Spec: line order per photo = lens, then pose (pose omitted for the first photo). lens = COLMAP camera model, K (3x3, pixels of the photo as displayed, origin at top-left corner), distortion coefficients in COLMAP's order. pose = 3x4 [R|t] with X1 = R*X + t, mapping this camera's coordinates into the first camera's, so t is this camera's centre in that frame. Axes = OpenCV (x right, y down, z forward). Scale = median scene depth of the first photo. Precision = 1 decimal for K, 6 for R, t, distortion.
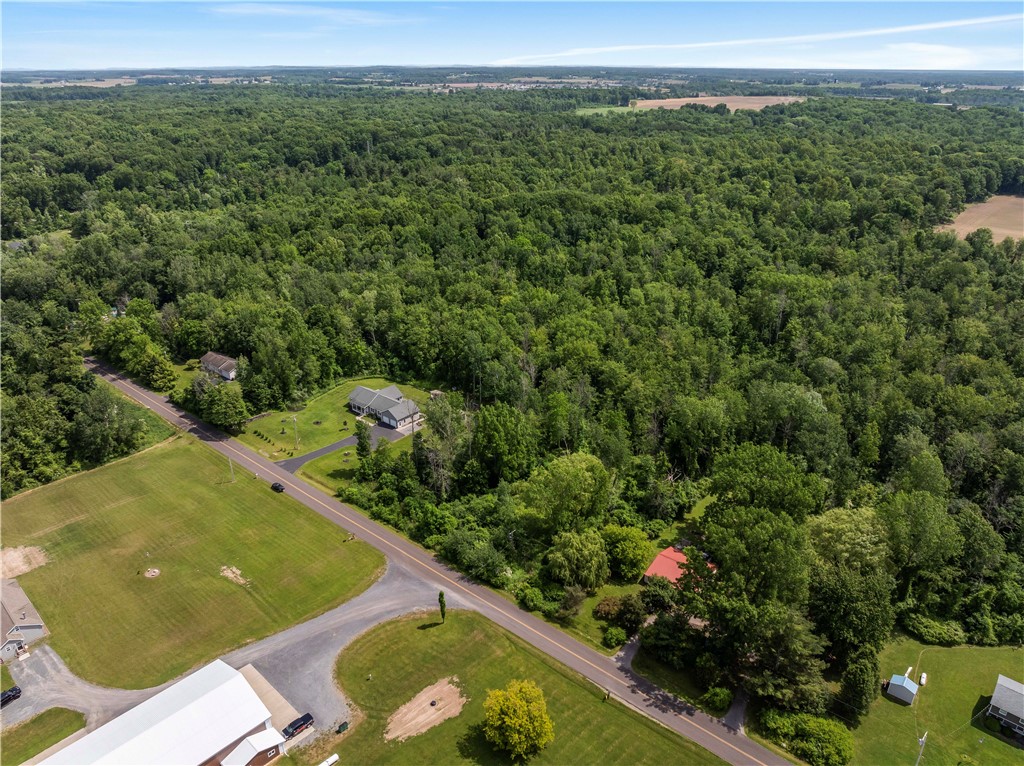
lens RADIAL K [[723.1, 0, 512.0], [0, 723.1, 383.0], [0, 0, 1]] dist [-0.034343, -0.000912]
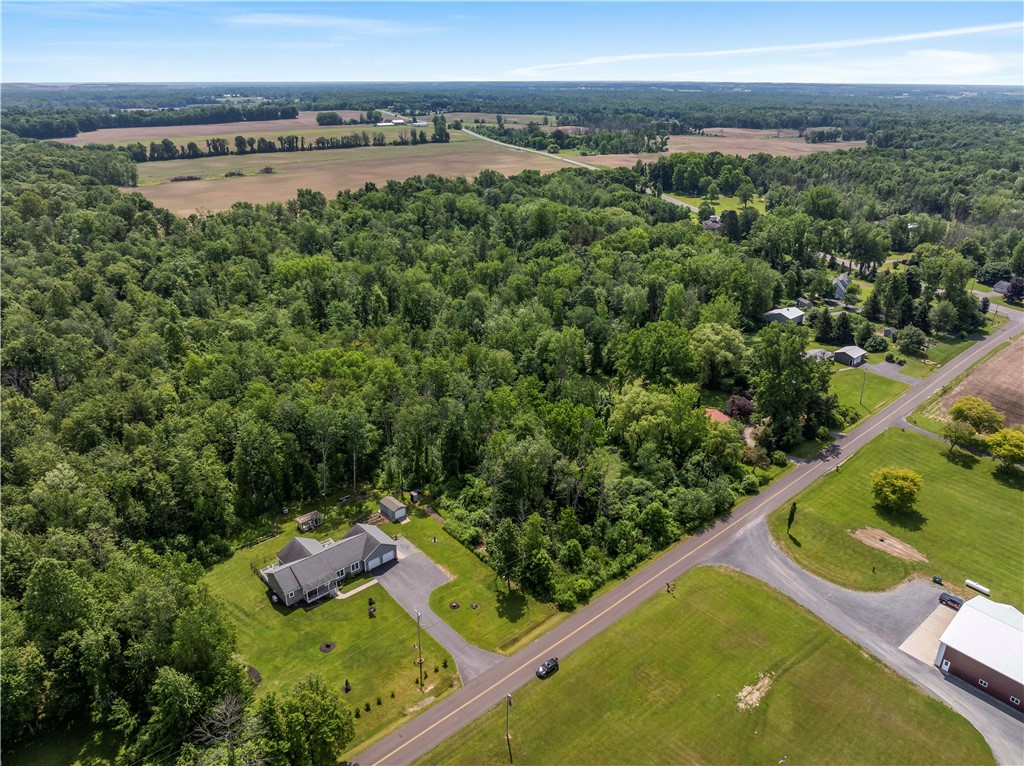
lens RADIAL K [[710.9, 0, 513.9], [0, 710.9, 416.6], [0, 0, 1]] dist [-0.039054, 0.003737]
pose [[0.136408, -0.430361, 0.892290, -0.840762], [0.401388, 0.847474, 0.347384, -0.293010], [-0.905694, 0.310768, 0.288344, 0.817347]]
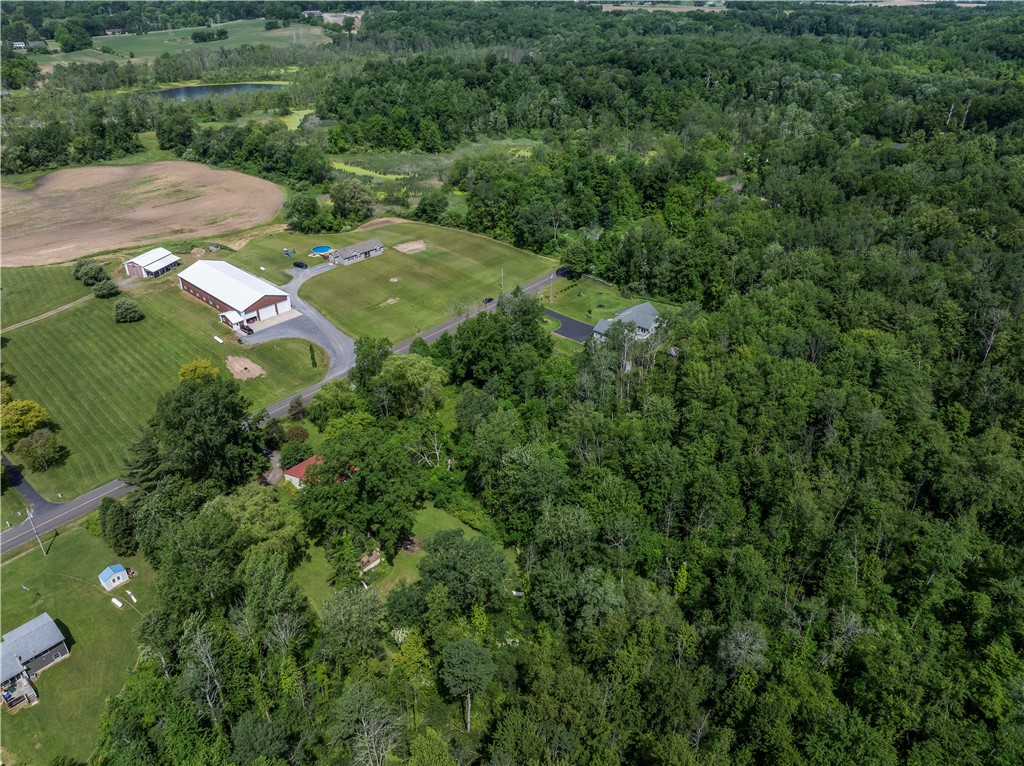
lens RADIAL K [[723.1, 0, 512.0], [0, 723.1, 383.0], [0, 0, 1]] dist [-0.034343, -0.000912]
pose [[0.000856, 0.511740, -0.859140, 0.937255], [-0.421297, 0.779359, 0.463798, -0.390330], [0.906922, 0.361556, 0.216262, 0.852375]]
